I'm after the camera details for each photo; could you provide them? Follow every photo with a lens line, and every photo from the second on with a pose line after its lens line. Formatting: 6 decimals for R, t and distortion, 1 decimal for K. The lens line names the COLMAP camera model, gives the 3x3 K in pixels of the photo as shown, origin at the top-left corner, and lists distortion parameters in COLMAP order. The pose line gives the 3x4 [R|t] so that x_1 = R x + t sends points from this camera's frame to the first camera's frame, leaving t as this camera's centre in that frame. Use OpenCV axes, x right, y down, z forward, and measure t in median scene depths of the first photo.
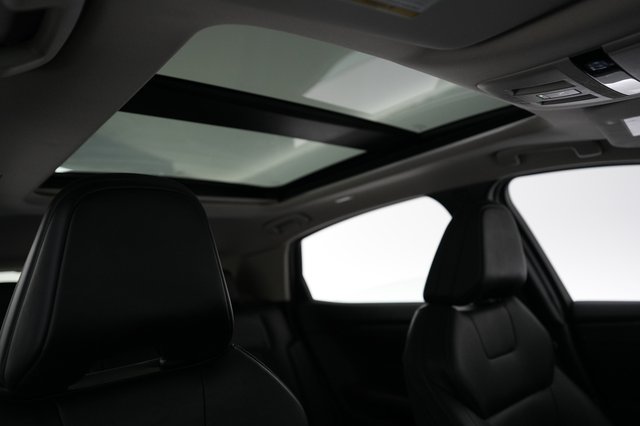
lens RADIAL K [[480.2, 0, 320.0], [0, 480.2, 213.0], [0, 0, 1]] dist [-0.000345, -0.000043]
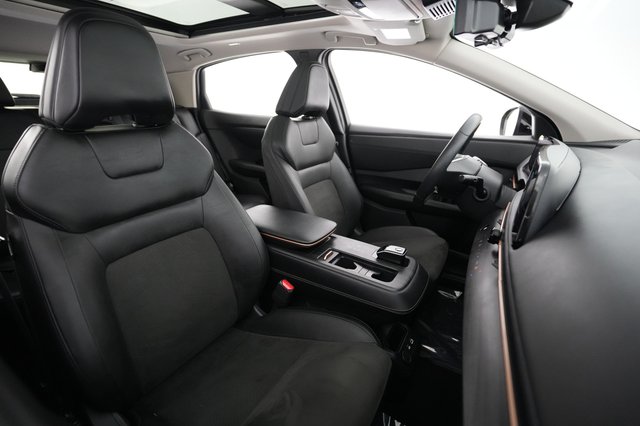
lens RADIAL K [[298.9, 0, 321.7], [0, 298.9, 204.8], [0, 0, 1]] dist [0.002348, 0.000110]
pose [[0.941607, 0.016369, 0.336317, -0.002082], [-0.161276, 0.898718, 0.407793, -0.001876], [-0.295579, -0.438221, 0.848879, -0.201169]]
